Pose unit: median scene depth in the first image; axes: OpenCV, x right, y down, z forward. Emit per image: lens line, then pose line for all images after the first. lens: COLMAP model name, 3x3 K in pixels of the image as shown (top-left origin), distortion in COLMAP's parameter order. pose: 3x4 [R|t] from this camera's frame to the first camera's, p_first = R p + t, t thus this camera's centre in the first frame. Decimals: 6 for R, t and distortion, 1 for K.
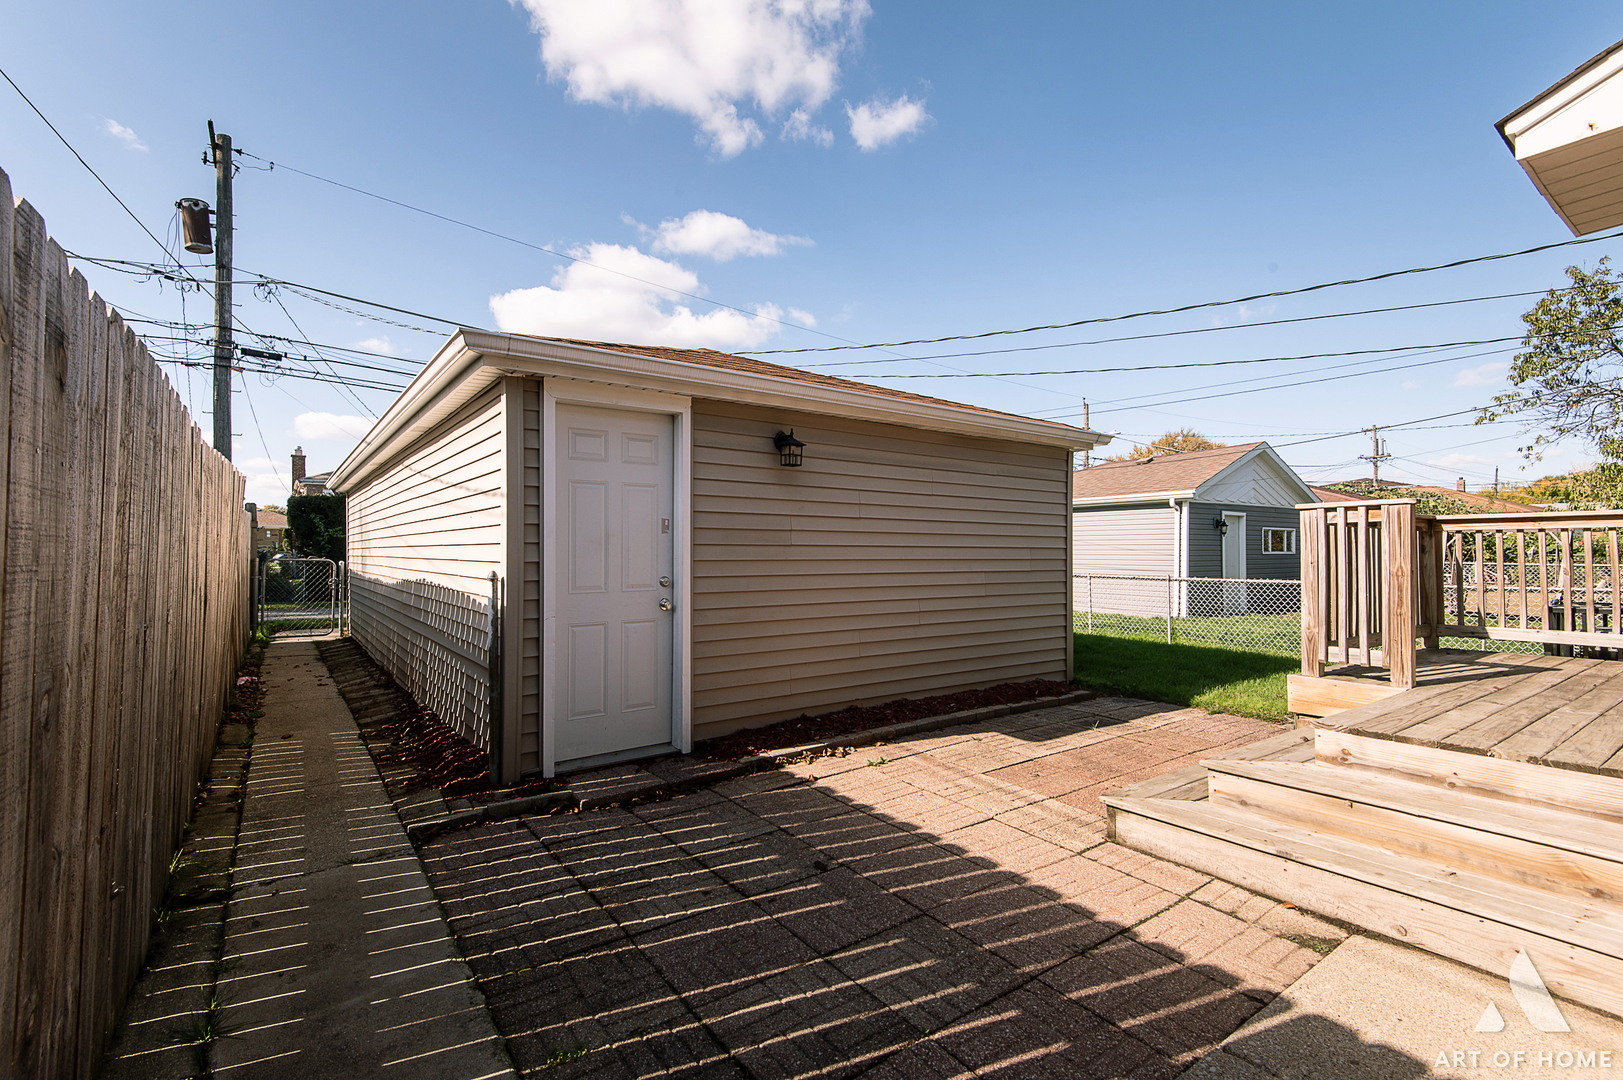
lens RADIAL K [[735.4, 0, 811.5], [0, 735.4, 540.0], [0, 0, 1]] dist [0.029329, -0.018433]
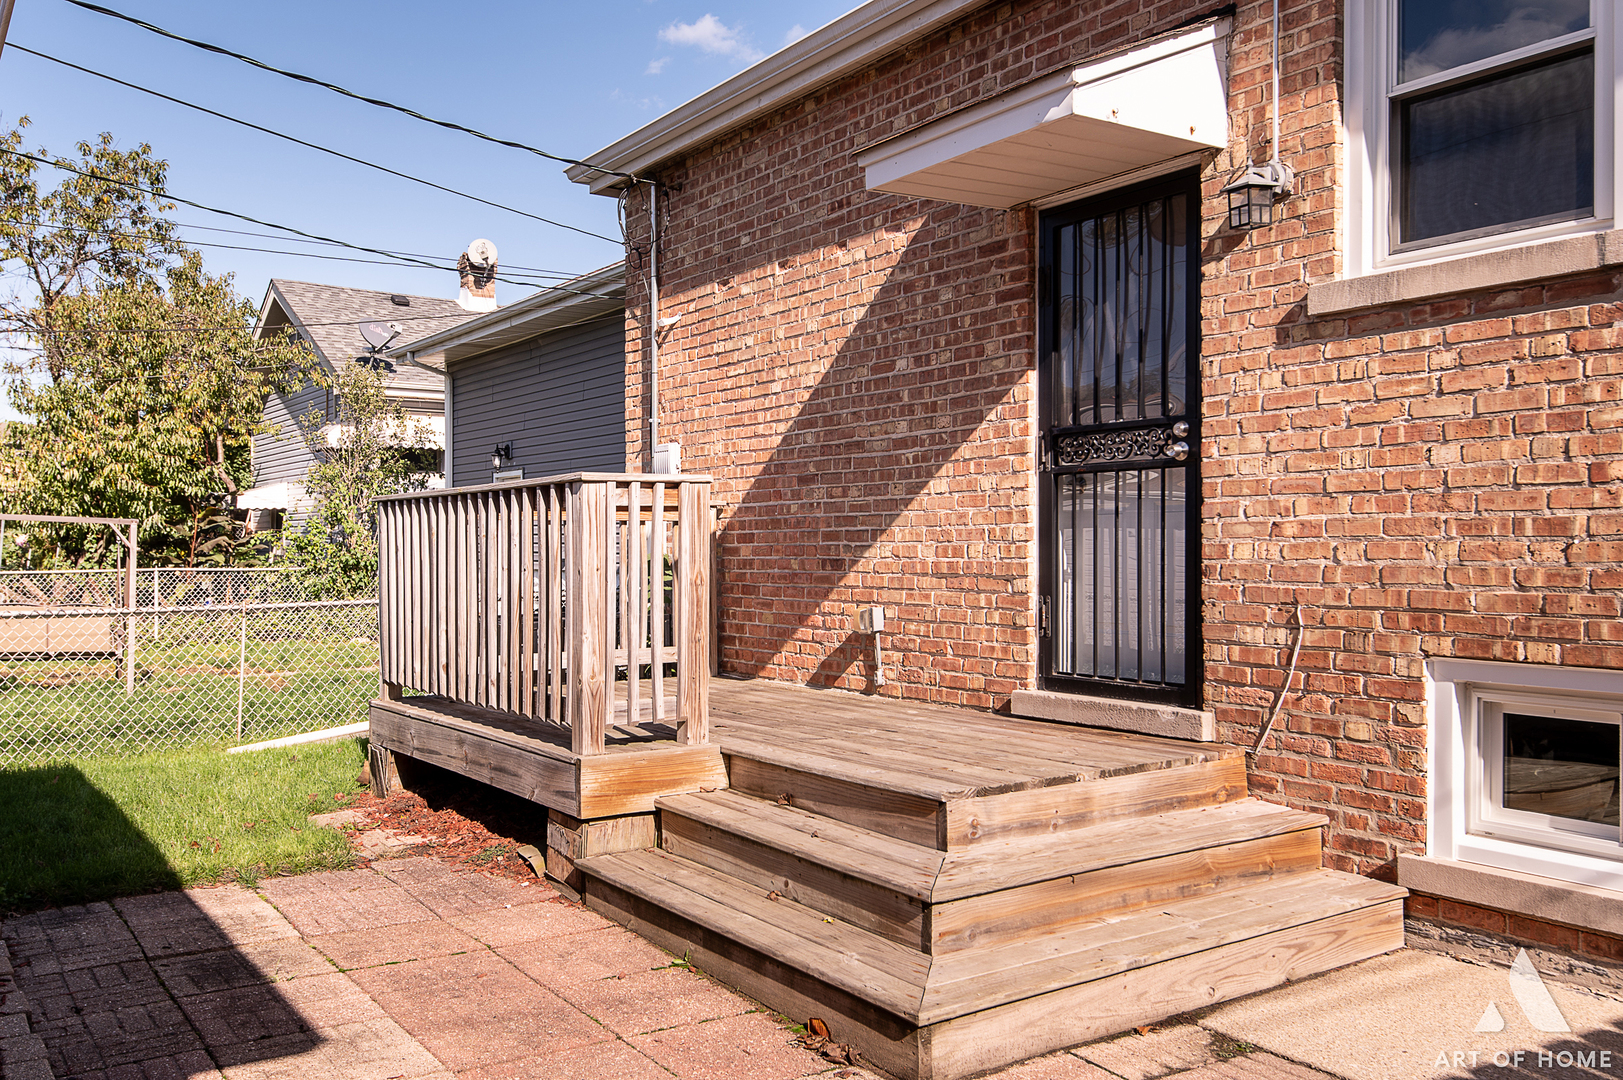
lens RADIAL K [[1344.0, 0, 811.5], [0, 1344.0, 540.0], [0, 0, 1]] dist [0.012020, 0.006086]
pose [[0.029717, 0.002127, 0.999556, -0.680823], [-0.011749, 0.999929, -0.001779, 0.010545], [-0.999489, -0.011691, 0.029740, 1.247814]]
